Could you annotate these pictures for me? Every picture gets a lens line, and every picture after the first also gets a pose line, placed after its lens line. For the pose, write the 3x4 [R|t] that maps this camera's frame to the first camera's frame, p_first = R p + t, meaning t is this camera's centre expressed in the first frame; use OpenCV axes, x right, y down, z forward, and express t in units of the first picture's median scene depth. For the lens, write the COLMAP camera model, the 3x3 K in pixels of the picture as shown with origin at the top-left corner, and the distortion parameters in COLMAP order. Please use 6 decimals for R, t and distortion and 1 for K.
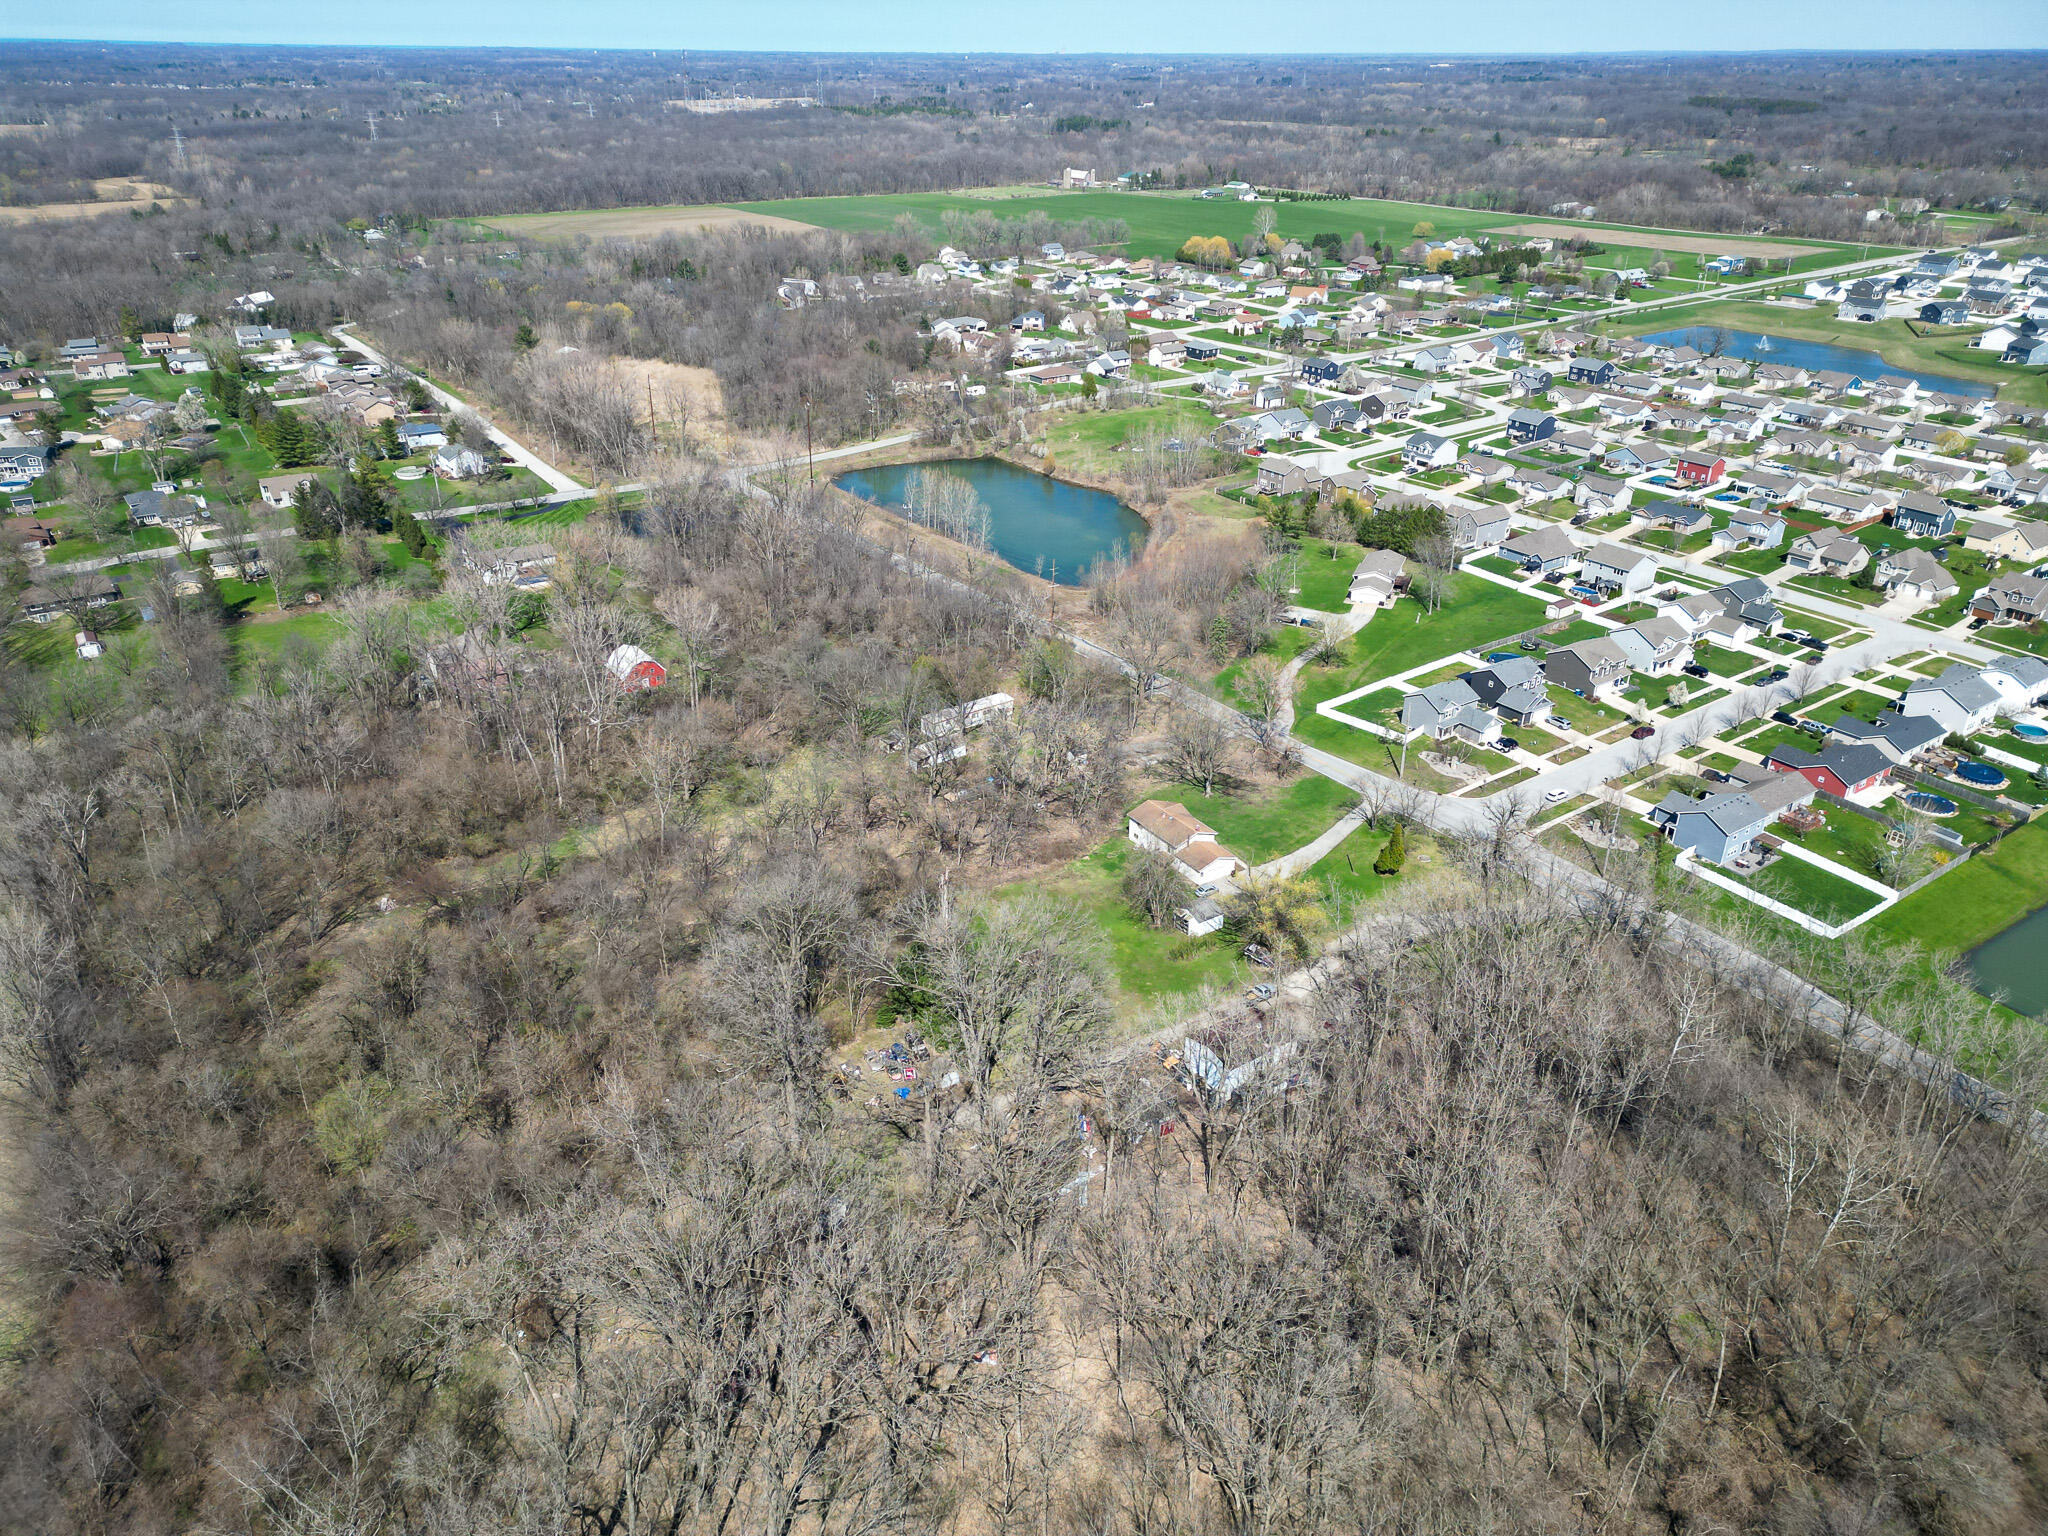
lens RADIAL K [[1428.0, 0, 1024.0], [0, 1428.0, 768.0], [0, 0, 1]] dist [0.088325, -0.086798]
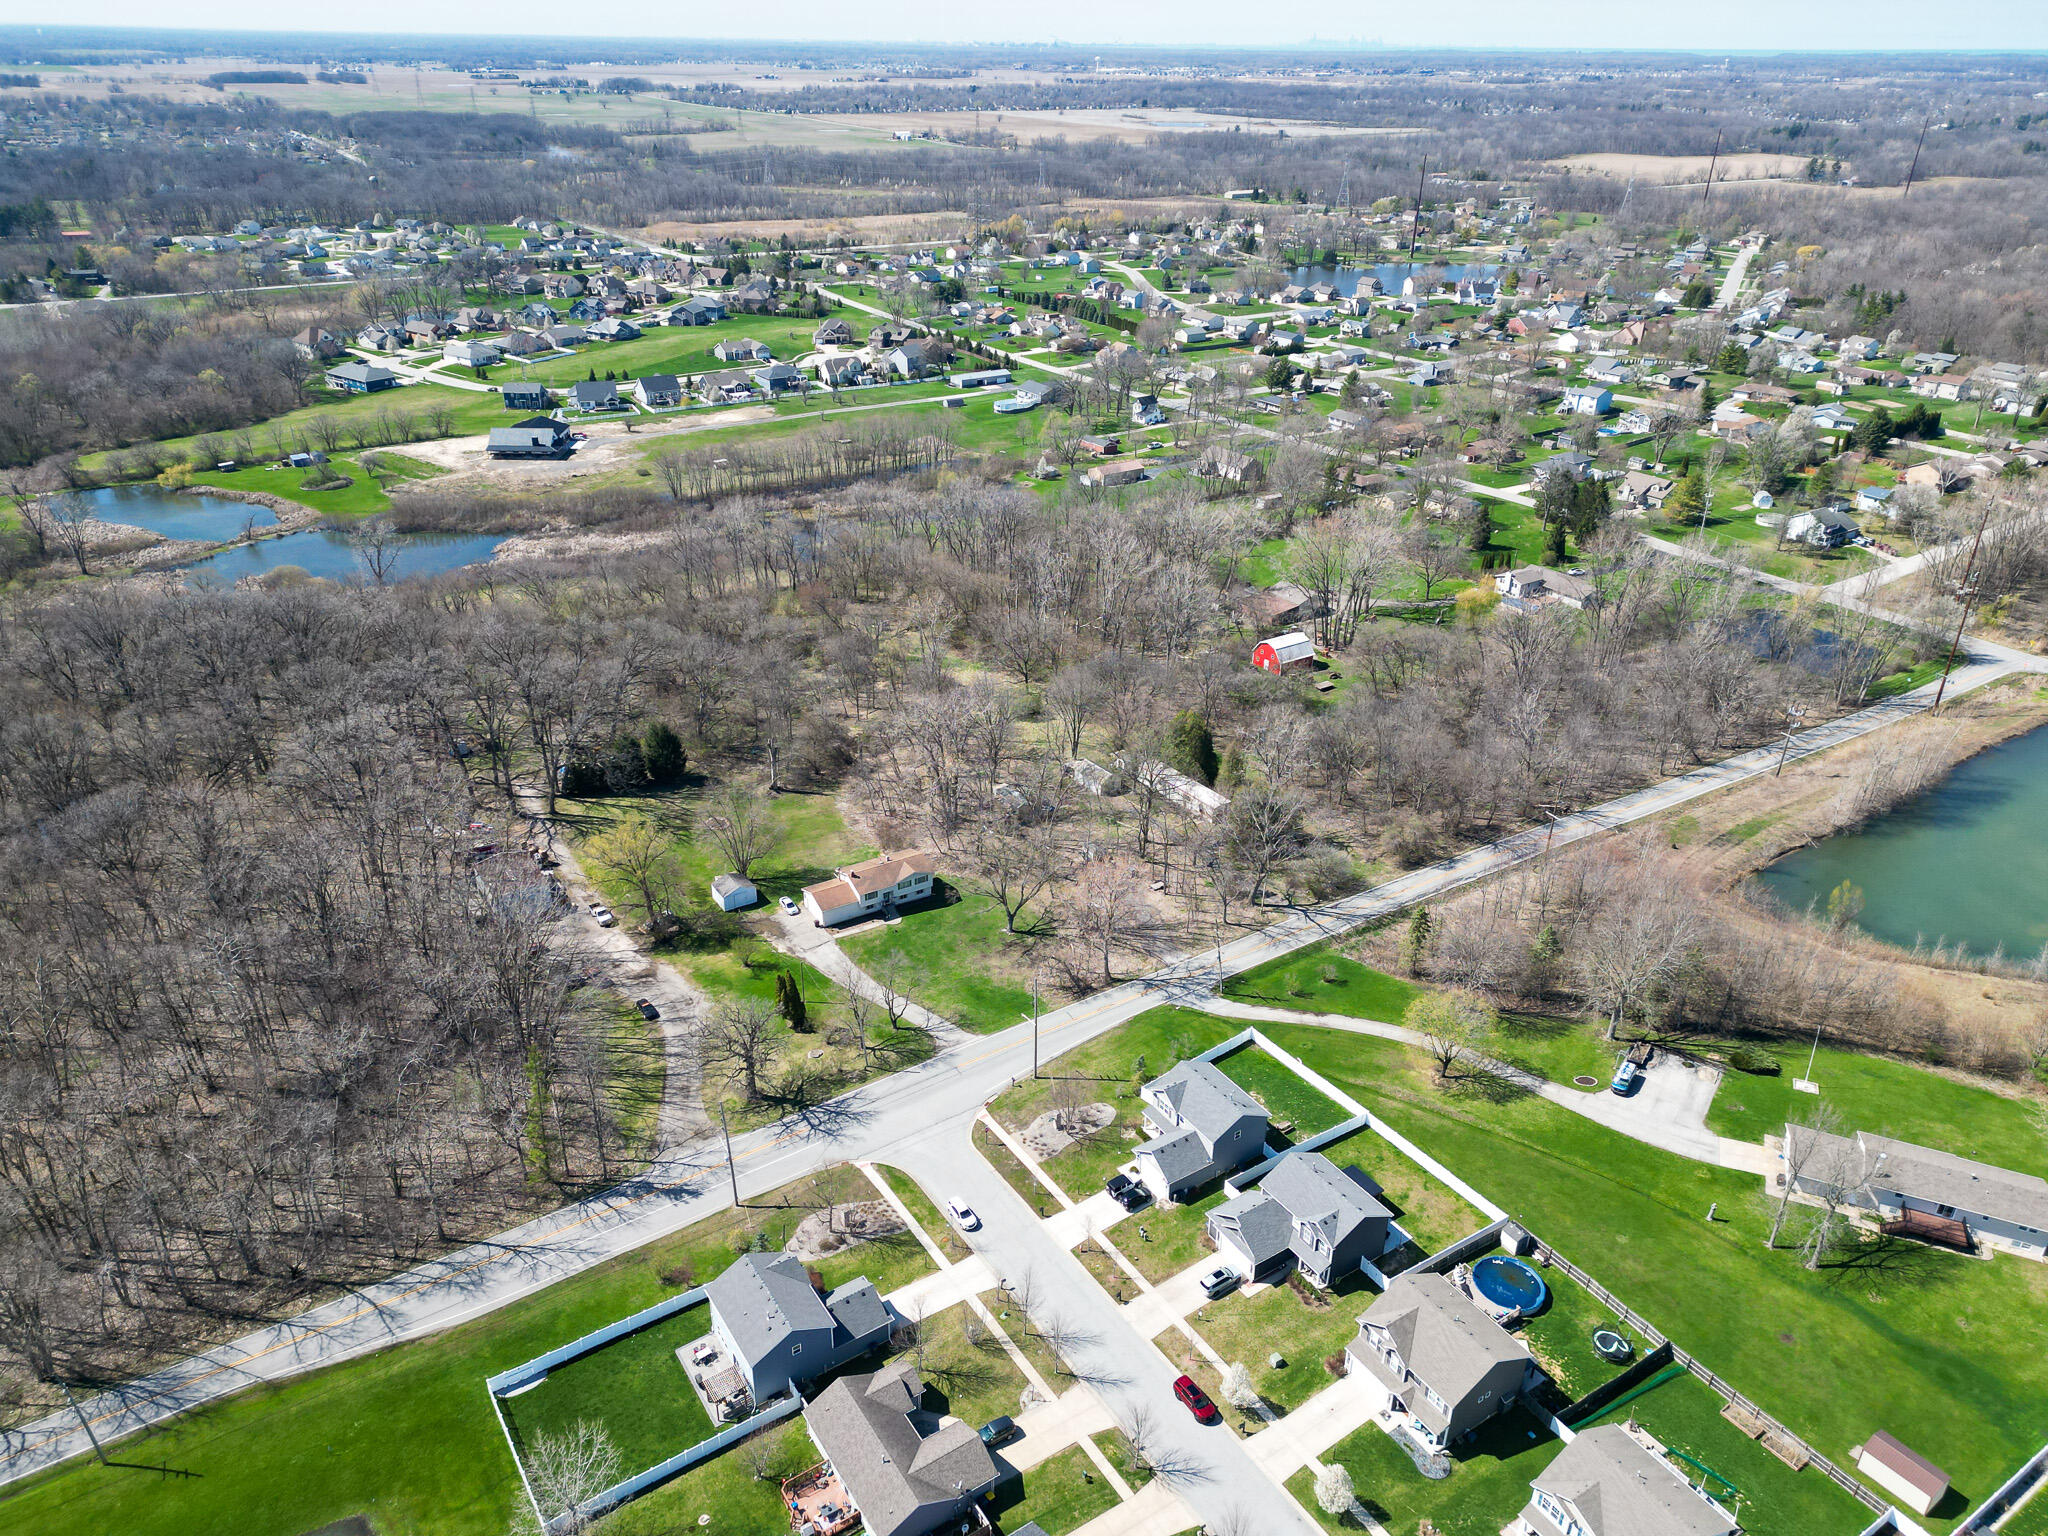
lens RADIAL K [[1428.0, 0, 1024.0], [0, 1428.0, 768.0], [0, 0, 1]] dist [0.088325, -0.086798]
pose [[-0.033111, 0.445251, -0.894793, 0.620698], [-0.459016, 0.788504, 0.409347, -0.301129], [0.887811, 0.424279, 0.178269, 0.598684]]
